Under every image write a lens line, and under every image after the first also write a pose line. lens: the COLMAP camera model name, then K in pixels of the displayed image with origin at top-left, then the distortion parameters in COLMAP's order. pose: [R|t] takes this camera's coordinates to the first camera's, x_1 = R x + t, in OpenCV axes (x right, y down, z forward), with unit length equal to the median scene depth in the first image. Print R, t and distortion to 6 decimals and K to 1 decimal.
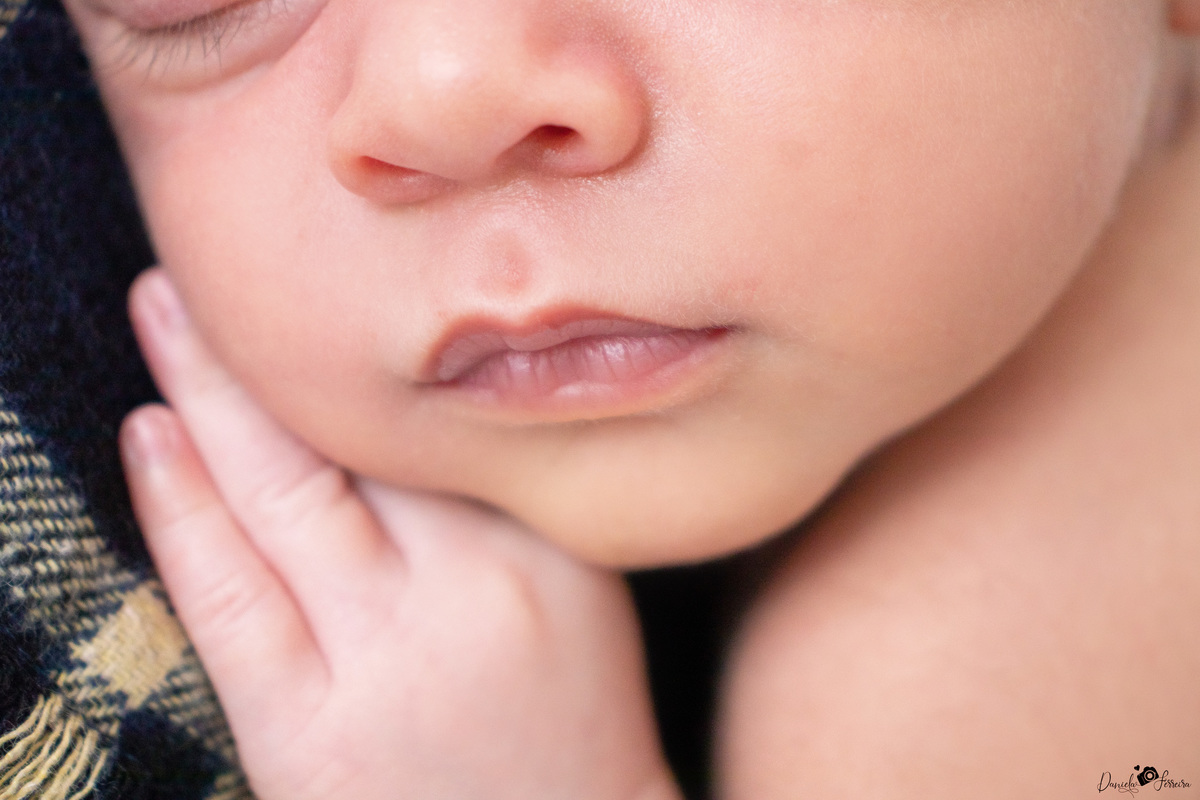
lens RADIAL K [[2602.3, 0, 599.4], [0, 2602.3, 403.0], [0, 0, 1]] dist [0.043228, 0.000000]
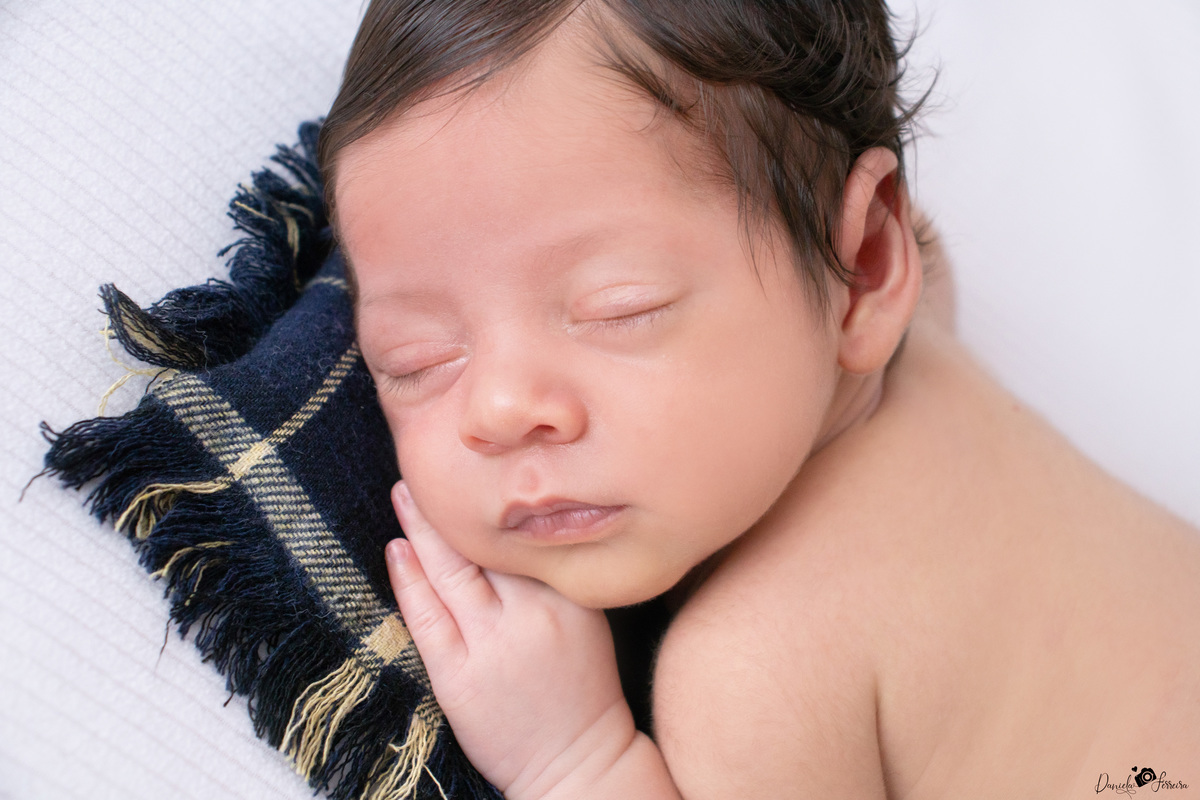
lens RADIAL K [[1890.3, 0, 600.7], [0, 1890.3, 395.7], [0, 0, 1]] dist [-0.000249, 0.000000]
pose [[0.988603, -0.008418, -0.150311, 0.278720], [-0.003087, 0.997092, -0.076147, 0.002458], [0.150515, 0.075743, 0.985702, -0.698074]]
